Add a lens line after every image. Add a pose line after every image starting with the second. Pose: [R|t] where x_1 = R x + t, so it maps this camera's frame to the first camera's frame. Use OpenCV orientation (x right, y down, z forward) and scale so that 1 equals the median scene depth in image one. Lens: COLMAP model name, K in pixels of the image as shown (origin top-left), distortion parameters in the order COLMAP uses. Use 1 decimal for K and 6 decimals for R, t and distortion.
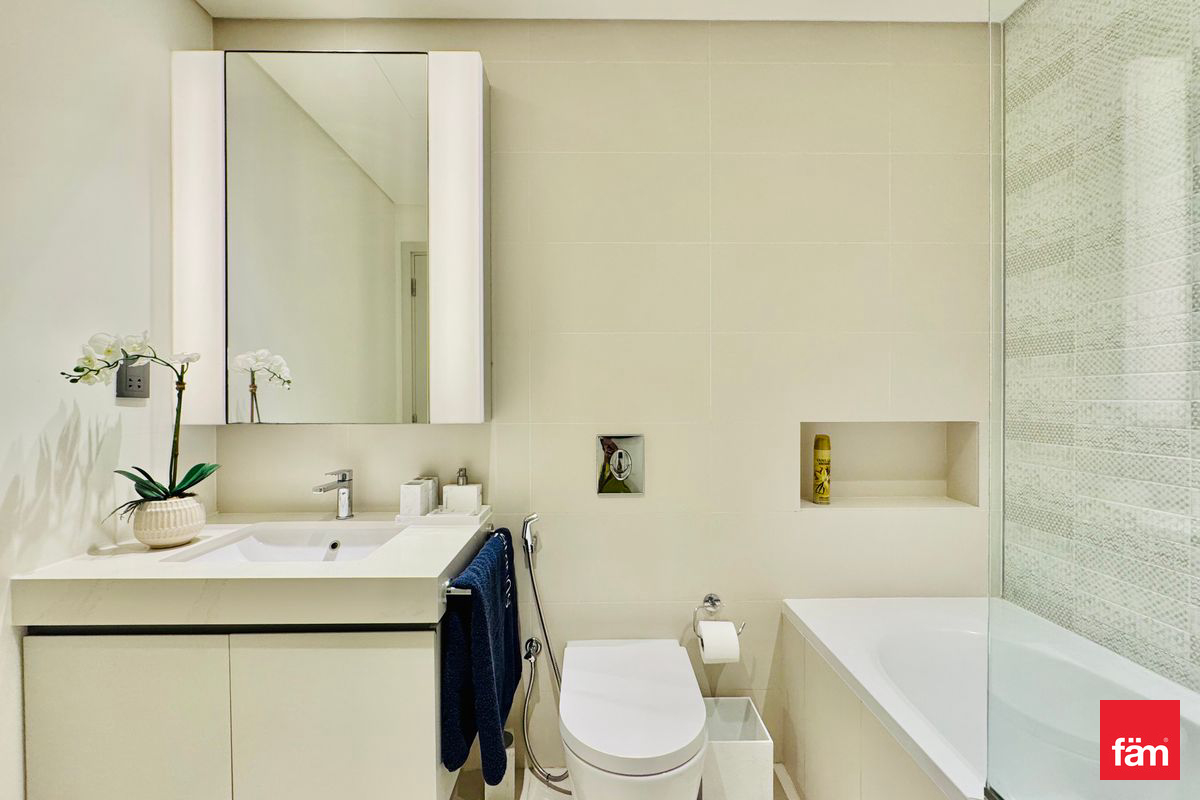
lens RADIAL K [[478.8, 0, 598.6], [0, 478.8, 400.0], [0, 0, 1]] dist [-0.003274, -0.000350]
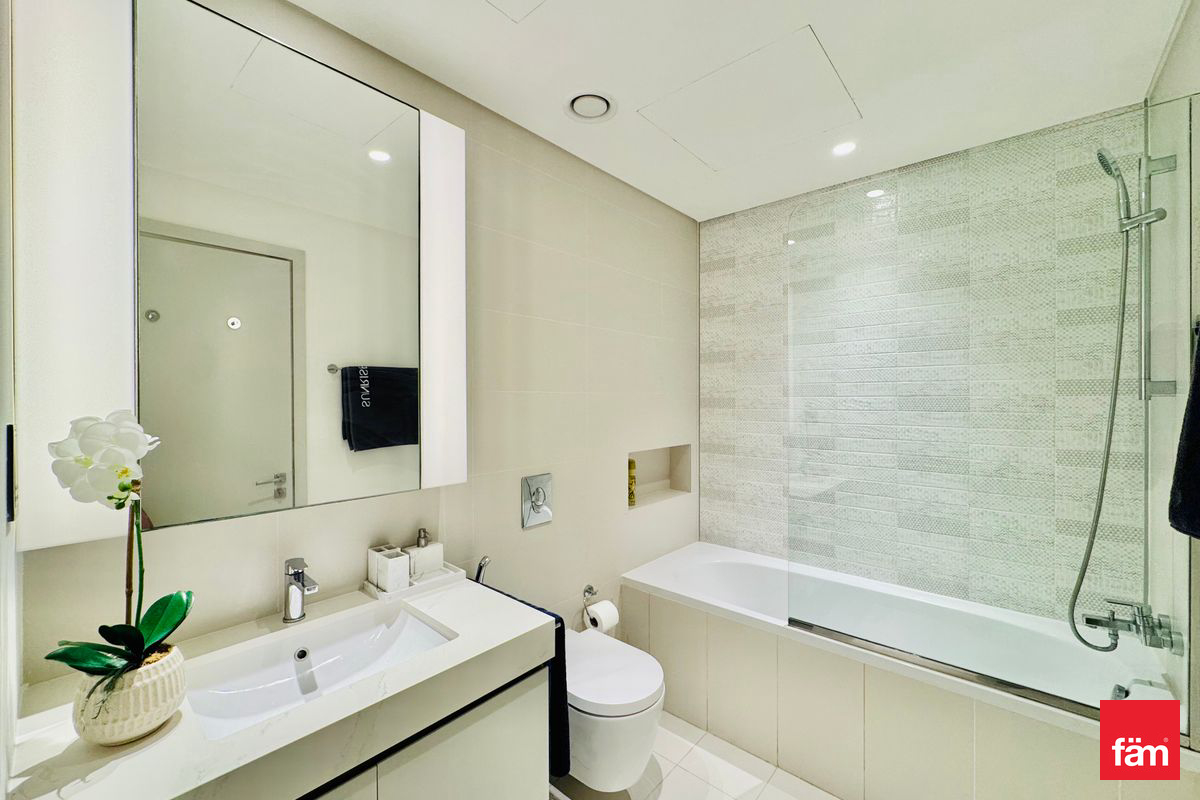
lens RADIAL K [[478.8, 0, 598.6], [0, 478.8, 400.0], [0, 0, 1]] dist [-0.003274, -0.000350]
pose [[0.671606, -0.001978, 0.740905, -0.772656], [0.004868, 0.999987, -0.001743, -0.119931], [-0.740892, 0.004778, 0.671607, 0.068653]]
